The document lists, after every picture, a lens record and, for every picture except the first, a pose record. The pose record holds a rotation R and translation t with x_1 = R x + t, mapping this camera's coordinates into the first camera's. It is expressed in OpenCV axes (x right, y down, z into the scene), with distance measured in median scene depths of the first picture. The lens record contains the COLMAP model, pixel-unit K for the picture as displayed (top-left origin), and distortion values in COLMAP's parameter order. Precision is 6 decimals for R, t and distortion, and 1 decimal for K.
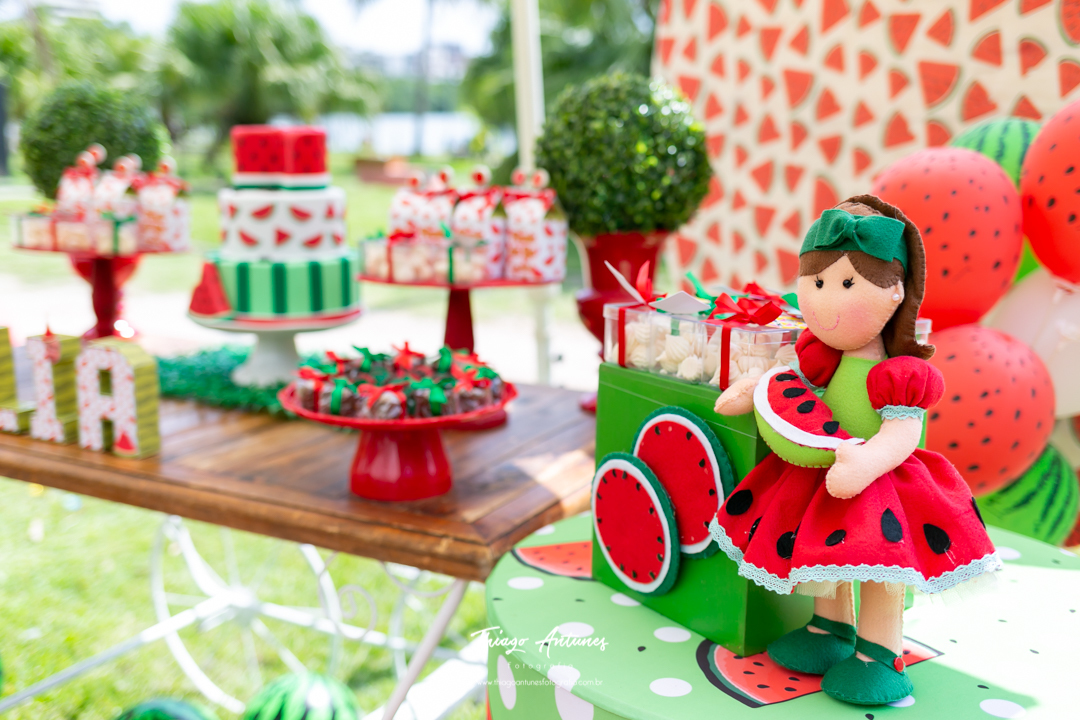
lens RADIAL K [[1111.7, 0, 540.0], [0, 1111.7, 360.0], [0, 0, 1]] dist [0.018039, 0.012429]
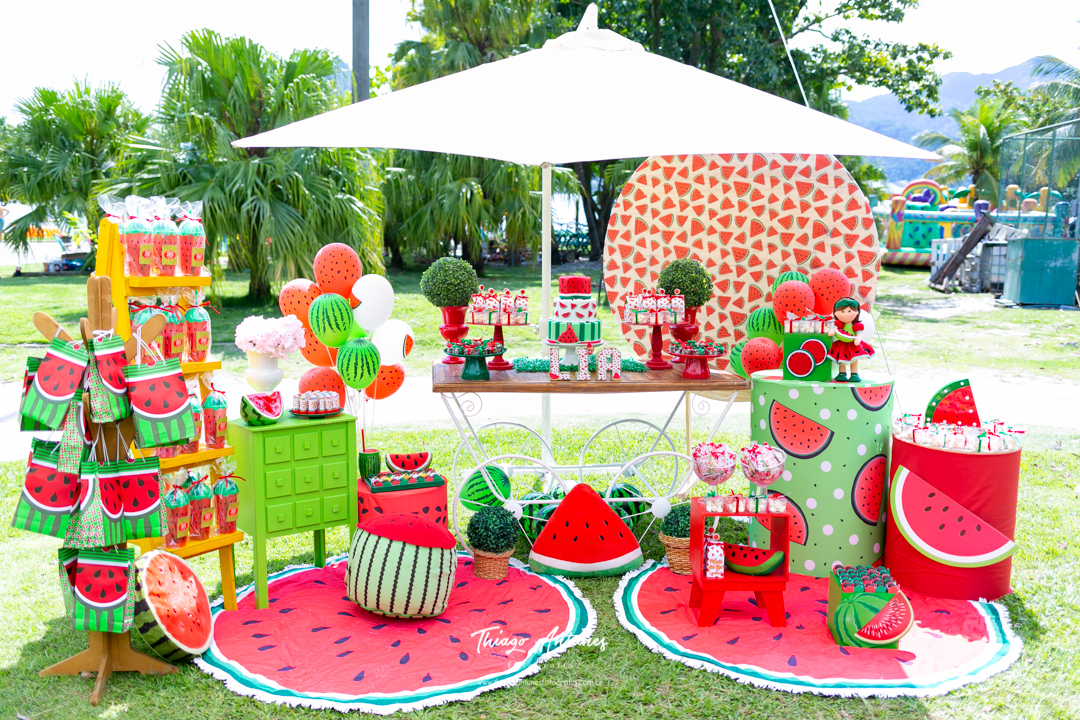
lens RADIAL K [[1045.2, 0, 540.0], [0, 1045.2, 360.0], [0, 0, 1]] dist [0.005356, -0.000092]
pose [[0.836954, -0.084798, 0.540663, -1.880490], [0.113177, 0.993385, -0.019397, 0.050139], [-0.535442, 0.077425, 0.841015, -1.269452]]
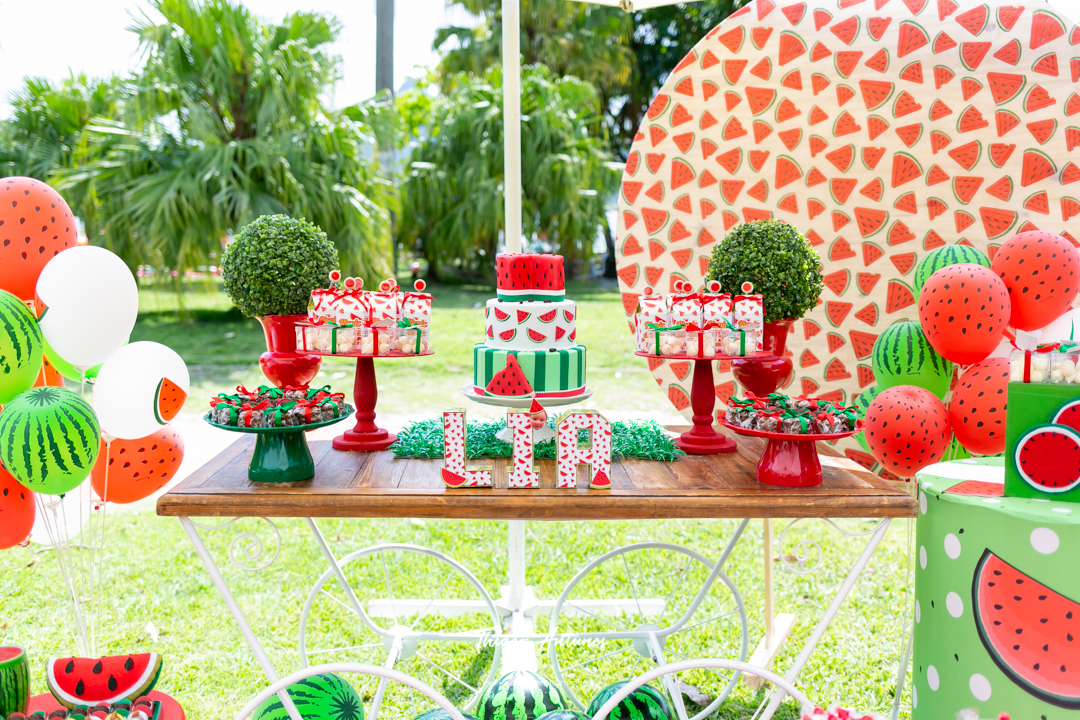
lens RADIAL K [[1045.2, 0, 540.0], [0, 1045.2, 360.0], [0, 0, 1]] dist [0.005356, -0.000092]
pose [[0.873625, -0.066366, 0.482053, -0.897165], [0.100639, 0.993880, -0.045556, -0.020524], [-0.476079, 0.088312, 0.874957, -0.127892]]
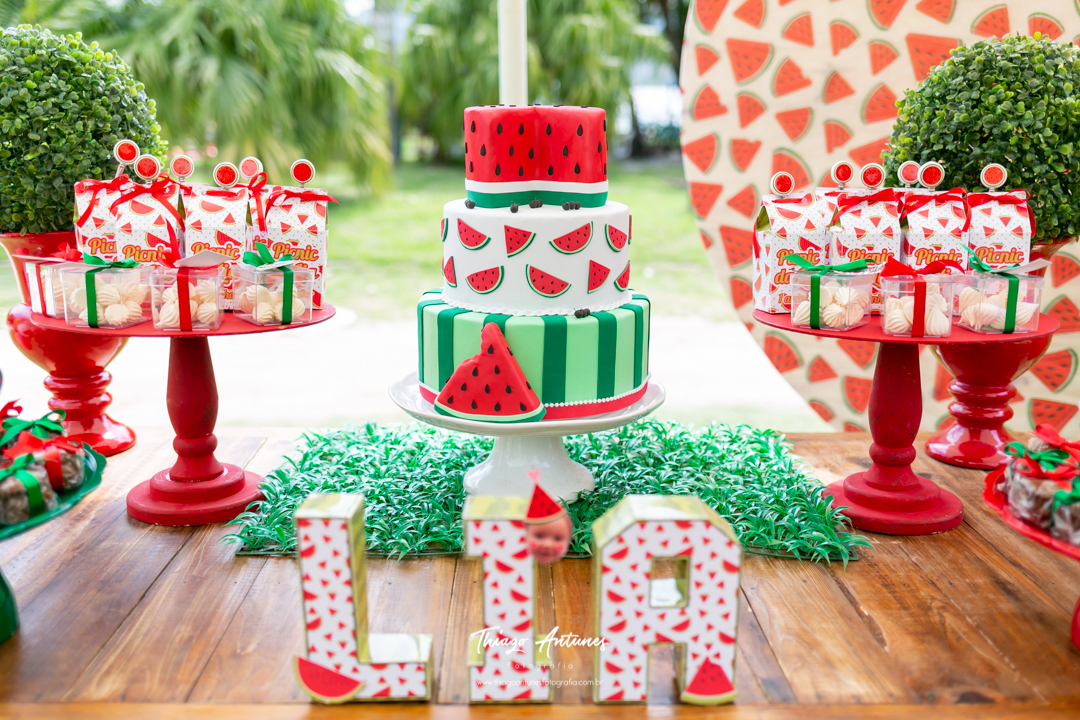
lens RADIAL K [[1056.9, 0, 540.0], [0, 1056.9, 360.0], [0, 0, 1]] dist [-0.002797, 0.004378]
pose [[0.881555, -0.116180, 0.457562, -0.556149], [0.099080, 0.993190, 0.061291, -0.104216], [-0.461567, -0.008696, 0.887063, 0.476991]]
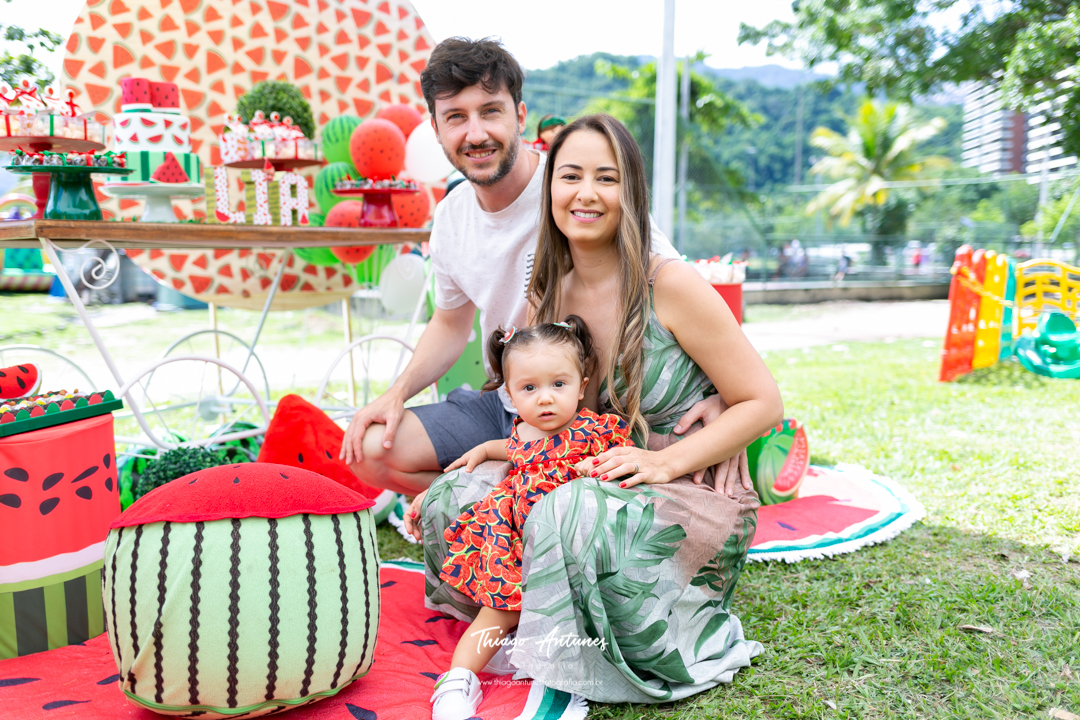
lens RADIAL K [[1045.2, 0, 540.0], [0, 1045.2, 360.0], [0, 0, 1]] dist [0.005356, -0.000092]
pose [[0.118628, -0.113665, 0.986411, -1.901369], [0.213752, 0.973058, 0.086420, 0.212505], [-0.969658, 0.200596, 0.139728, 0.290096]]
